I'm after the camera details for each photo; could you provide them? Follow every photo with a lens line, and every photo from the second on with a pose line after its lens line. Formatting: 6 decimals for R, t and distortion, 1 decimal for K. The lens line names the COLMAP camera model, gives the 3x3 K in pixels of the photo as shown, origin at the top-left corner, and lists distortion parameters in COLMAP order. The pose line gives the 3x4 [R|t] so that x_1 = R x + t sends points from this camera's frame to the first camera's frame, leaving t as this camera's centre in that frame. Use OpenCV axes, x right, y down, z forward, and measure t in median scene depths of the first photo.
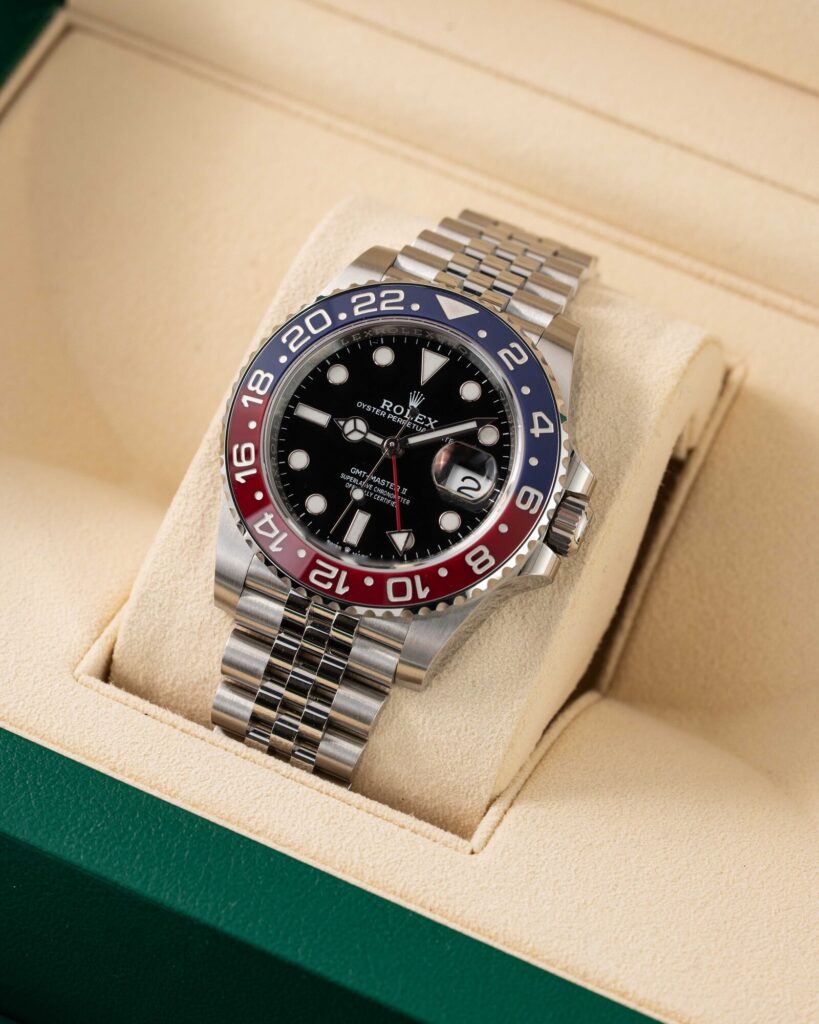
lens RADIAL K [[4612.7, 0, 411.3], [0, 4612.7, 510.5], [0, 0, 1]] dist [-0.376452, 0.000000]
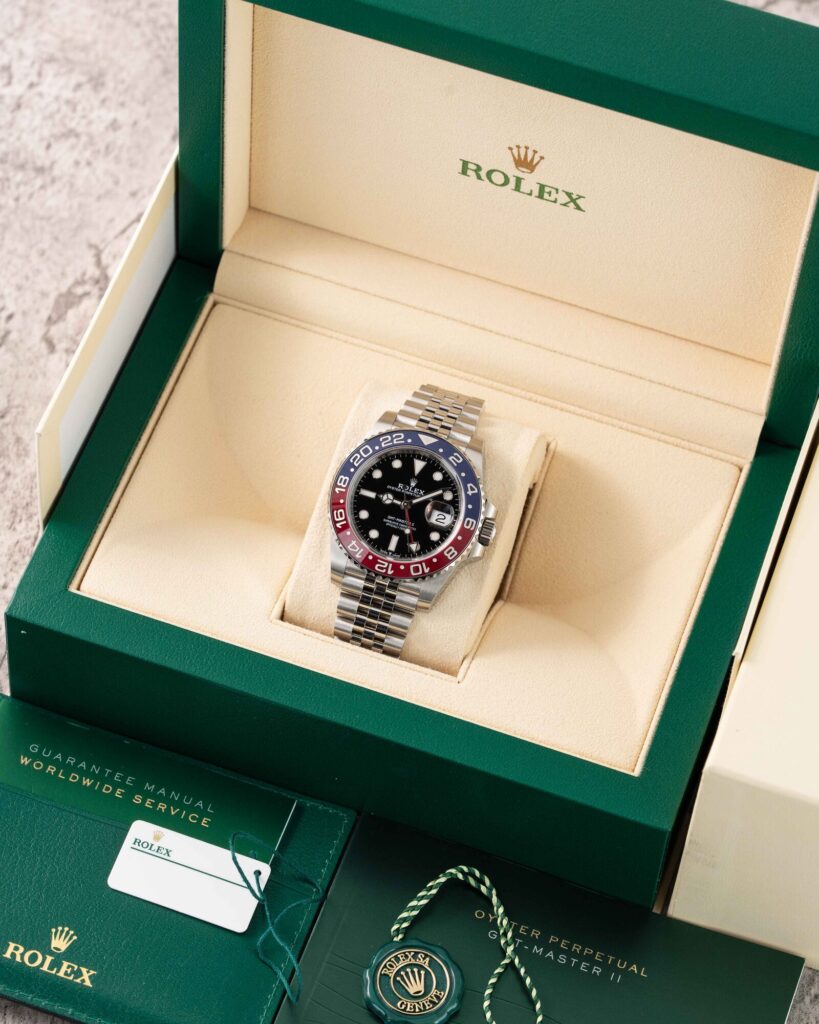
lens RADIAL K [[4612.7, 0, 409.3], [0, 4612.7, 511.9], [0, 0, 1]] dist [-0.376452, 0.000000]
pose [[0.993684, -0.096903, 0.056588, -0.127758], [0.093417, 0.993737, 0.061314, -0.145800], [-0.062175, -0.055640, 0.996513, -1.210408]]
